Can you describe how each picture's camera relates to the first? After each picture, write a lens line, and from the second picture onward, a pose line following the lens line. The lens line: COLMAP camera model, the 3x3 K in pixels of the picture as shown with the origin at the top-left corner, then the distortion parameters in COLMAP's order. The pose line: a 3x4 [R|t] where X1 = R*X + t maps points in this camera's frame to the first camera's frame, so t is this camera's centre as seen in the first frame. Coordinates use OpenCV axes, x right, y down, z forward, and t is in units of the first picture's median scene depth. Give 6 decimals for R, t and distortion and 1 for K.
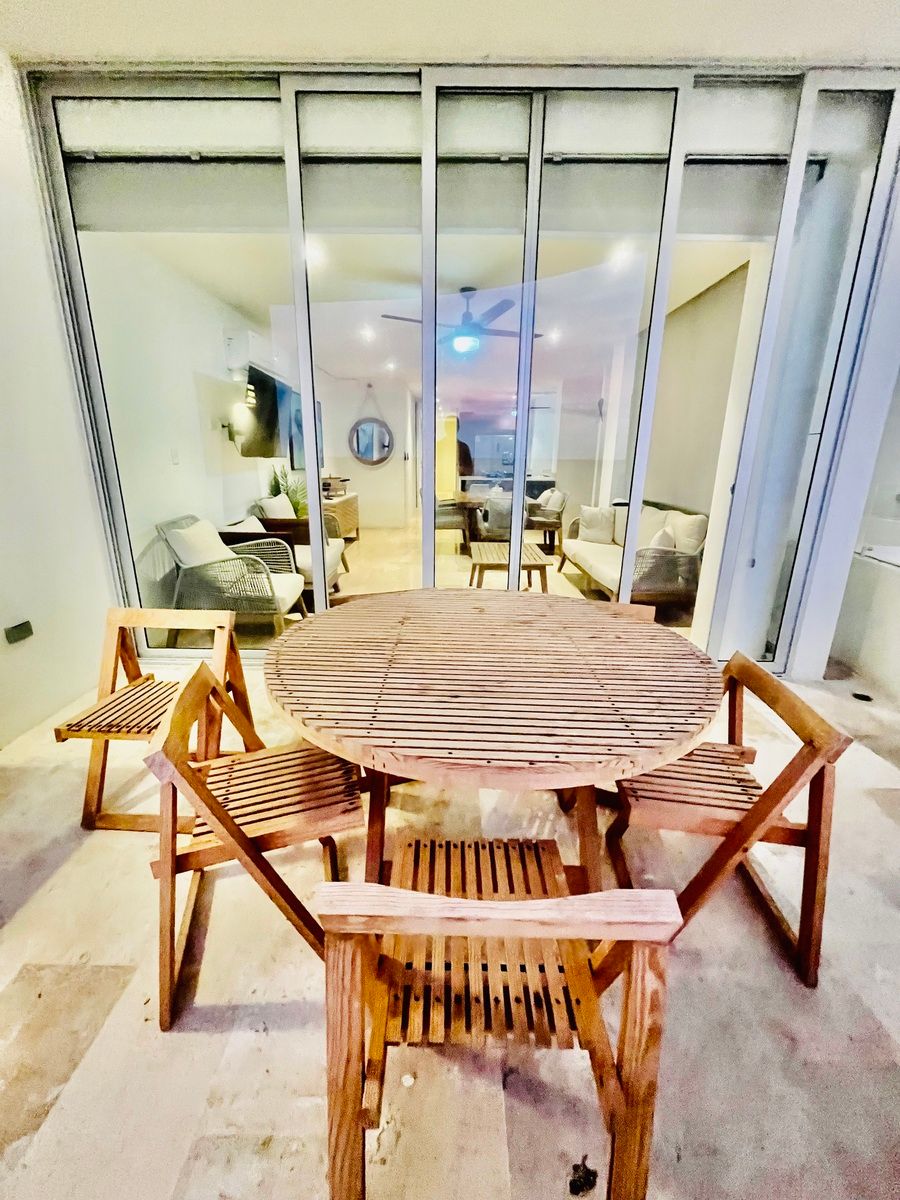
lens RADIAL K [[487.3, 0, 450.0], [0, 487.3, 600.0], [0, 0, 1]] dist [-0.002969, -0.000353]
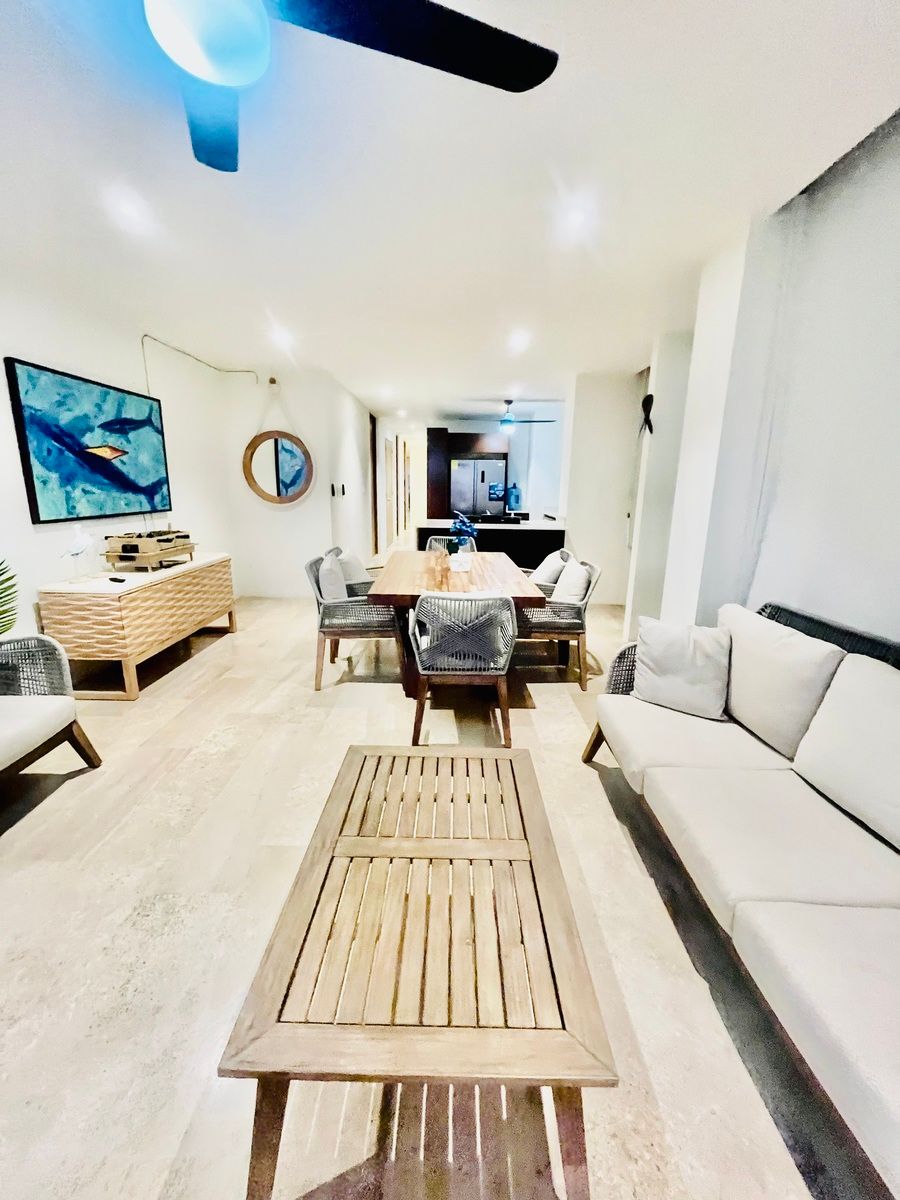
lens RADIAL K [[487.3, 0, 450.0], [0, 487.3, 600.0], [0, 0, 1]] dist [-0.002969, -0.000353]
pose [[0.999991, 0.004134, 0.001126, 0.082013], [-0.004070, 0.998669, -0.051425, -0.146073], [-0.001337, 0.051420, 0.998676, 0.453273]]
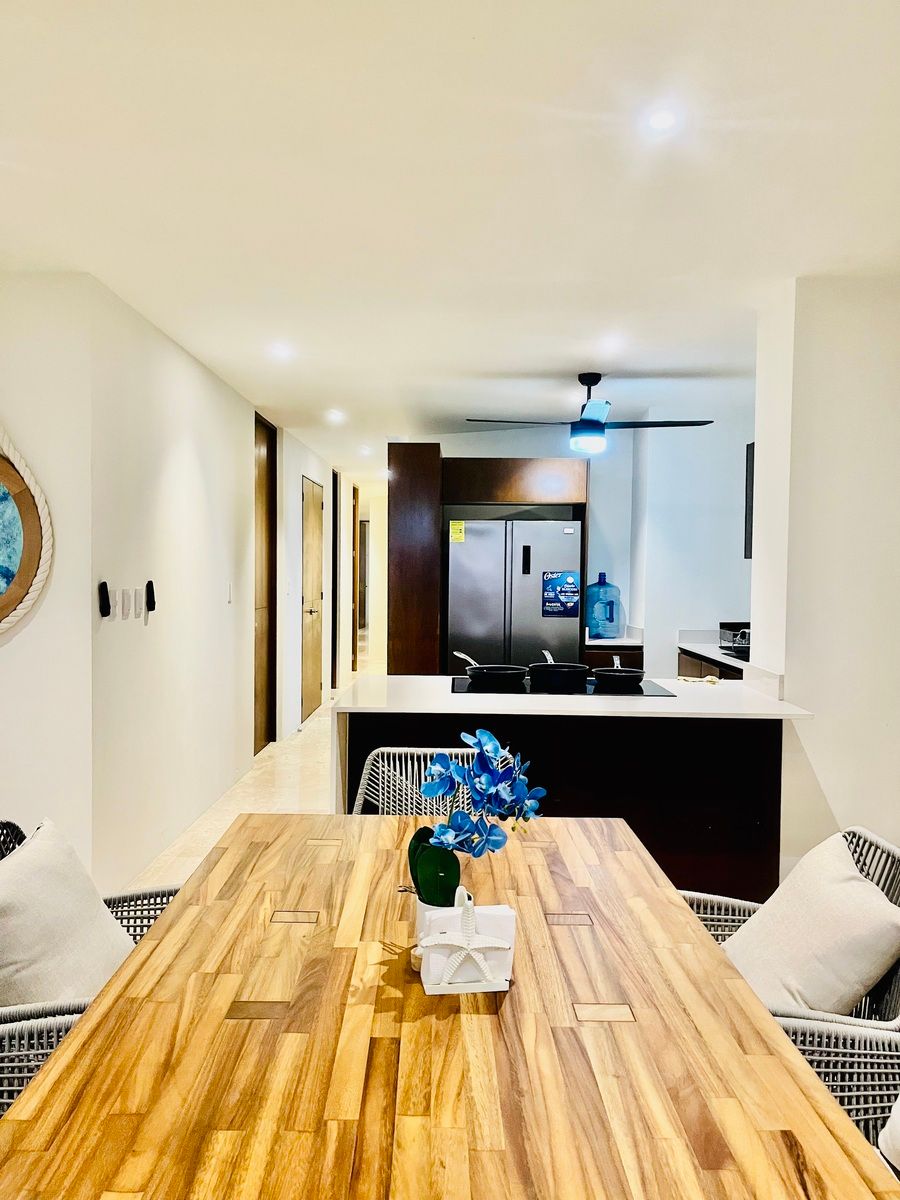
lens RADIAL K [[911.0, 0, 450.0], [0, 911.0, 600.0], [0, 0, 1]] dist [0.002472, 0.000075]
pose [[0.999982, 0.002279, -0.005529, 0.090076], [-0.003582, 0.968627, -0.248493, -0.235041], [0.004790, 0.248508, 0.968618, 0.731464]]
